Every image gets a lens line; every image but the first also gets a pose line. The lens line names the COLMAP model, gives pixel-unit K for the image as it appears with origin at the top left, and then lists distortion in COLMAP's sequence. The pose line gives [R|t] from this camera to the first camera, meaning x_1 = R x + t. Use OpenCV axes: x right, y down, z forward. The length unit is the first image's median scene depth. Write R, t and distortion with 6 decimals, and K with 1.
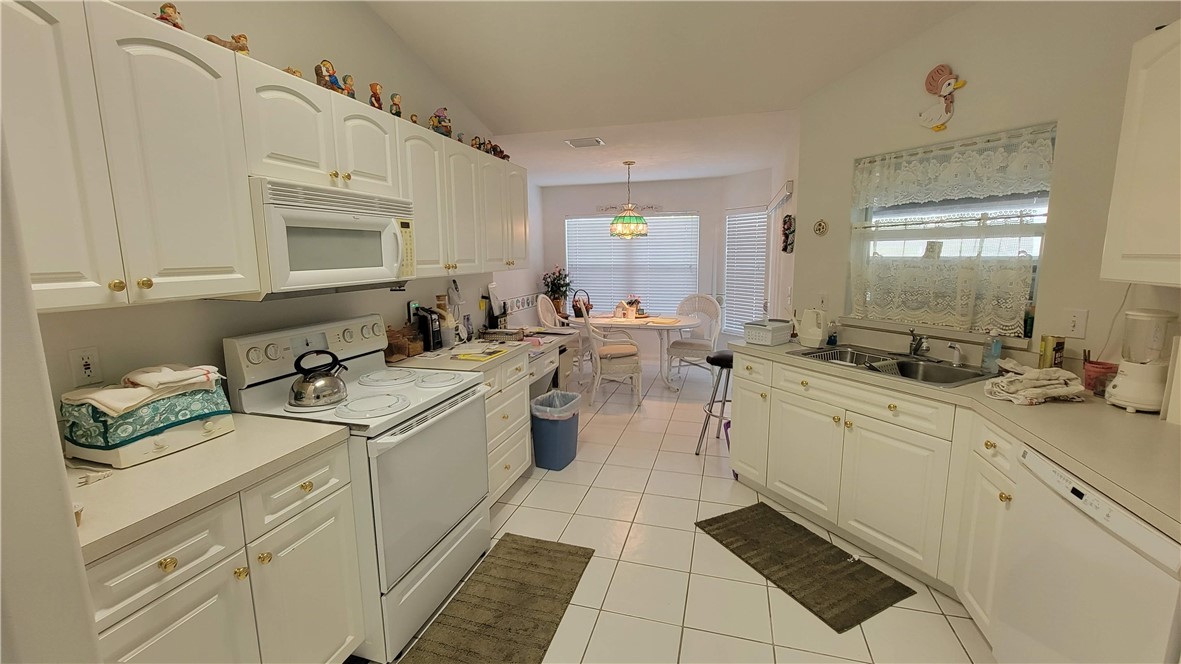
lens RADIAL K [[481.5, 0, 588.0], [0, 481.5, 324.6], [0, 0, 1]] dist [-0.002867, 0.000077]
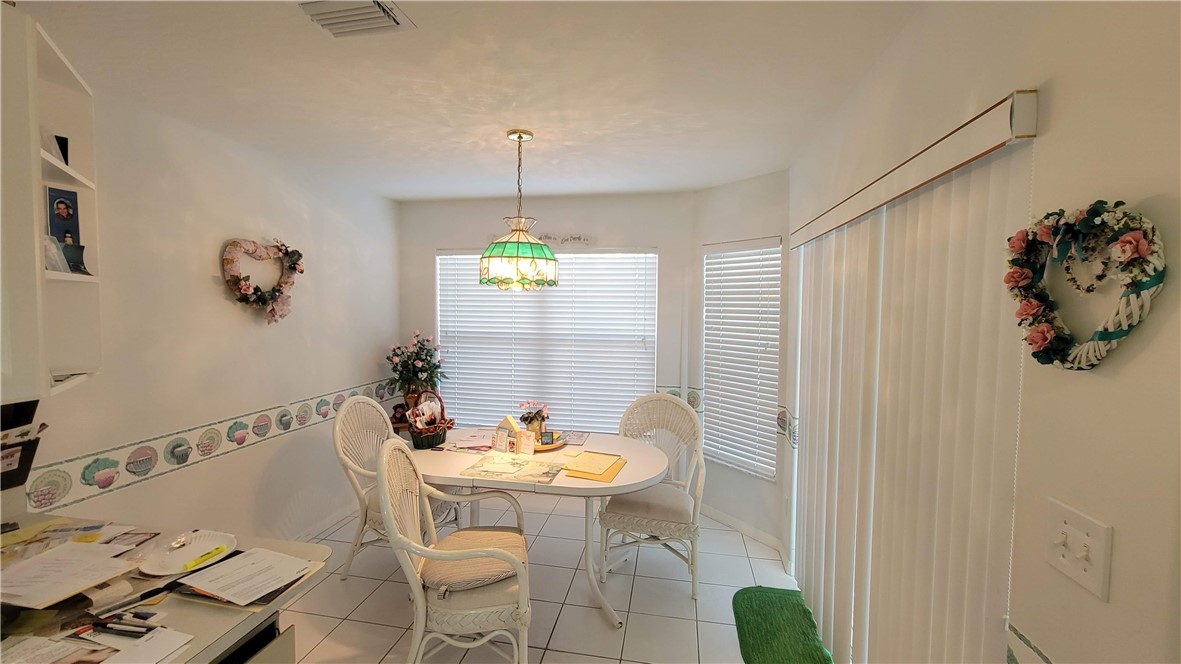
lens RADIAL K [[479.6, 0, 592.4], [0, 479.6, 323.4], [0, 0, 1]] dist [-0.009249, 0.000475]
pose [[0.993842, 0.014574, 0.109845, 0.210597], [-0.002776, 0.994277, -0.106799, -0.190596], [-0.110773, 0.105836, 0.988194, 1.048447]]
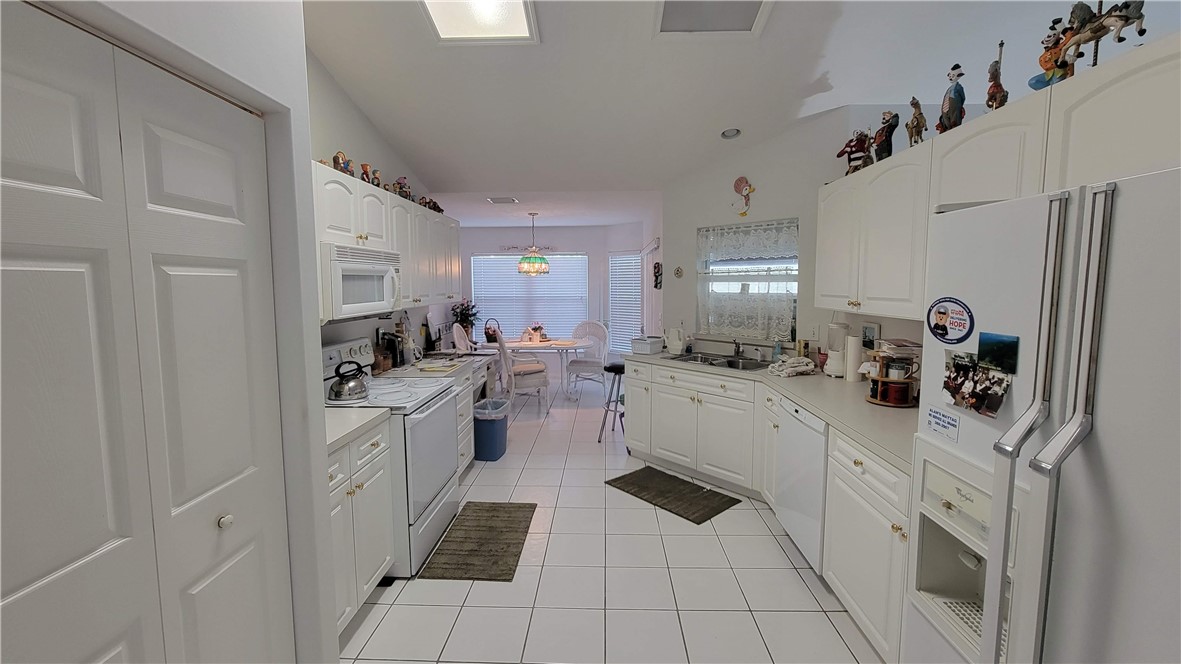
lens RADIAL K [[479.6, 0, 592.4], [0, 479.6, 323.4], [0, 0, 1]] dist [-0.009249, 0.000475]
pose [[0.966696, -0.015448, 0.255463, -0.161701], [0.031912, 0.997662, -0.060426, 0.035450], [-0.253932, 0.066566, 0.964929, -0.370000]]
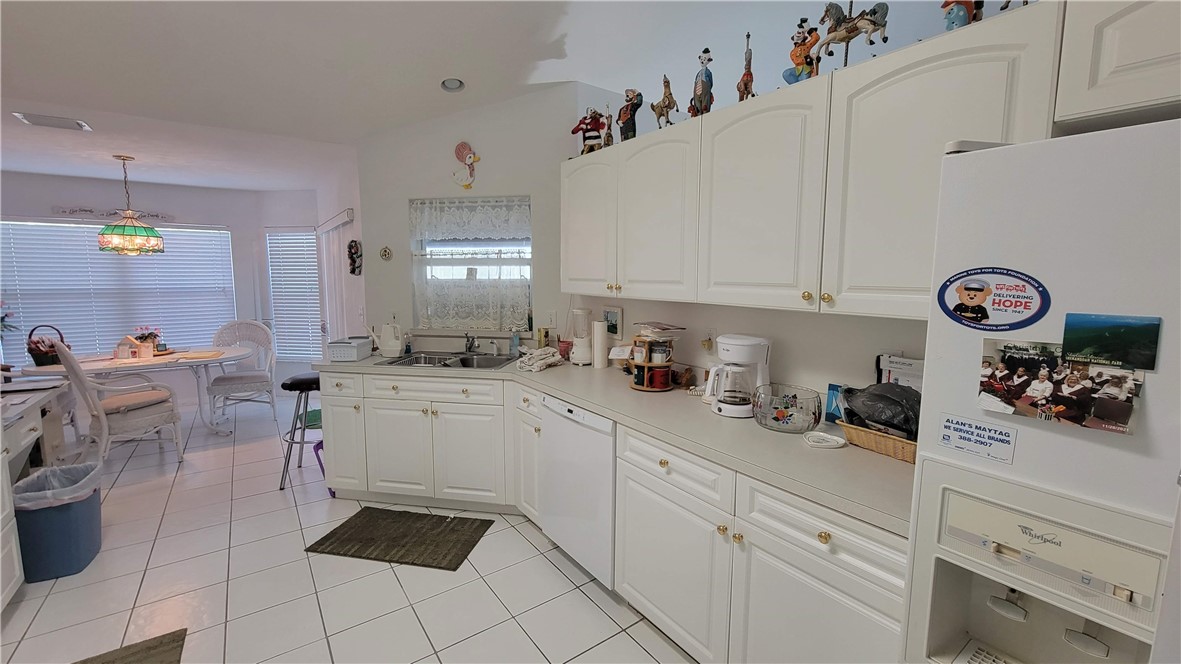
lens RADIAL K [[479.6, 0, 592.4], [0, 479.6, 323.4], [0, 0, 1]] dist [-0.009249, 0.000475]
pose [[0.610572, -0.073572, 0.788536, -0.152326], [0.108047, 0.994104, 0.009090, 0.008514], [-0.784556, 0.079649, 0.614921, -0.092304]]
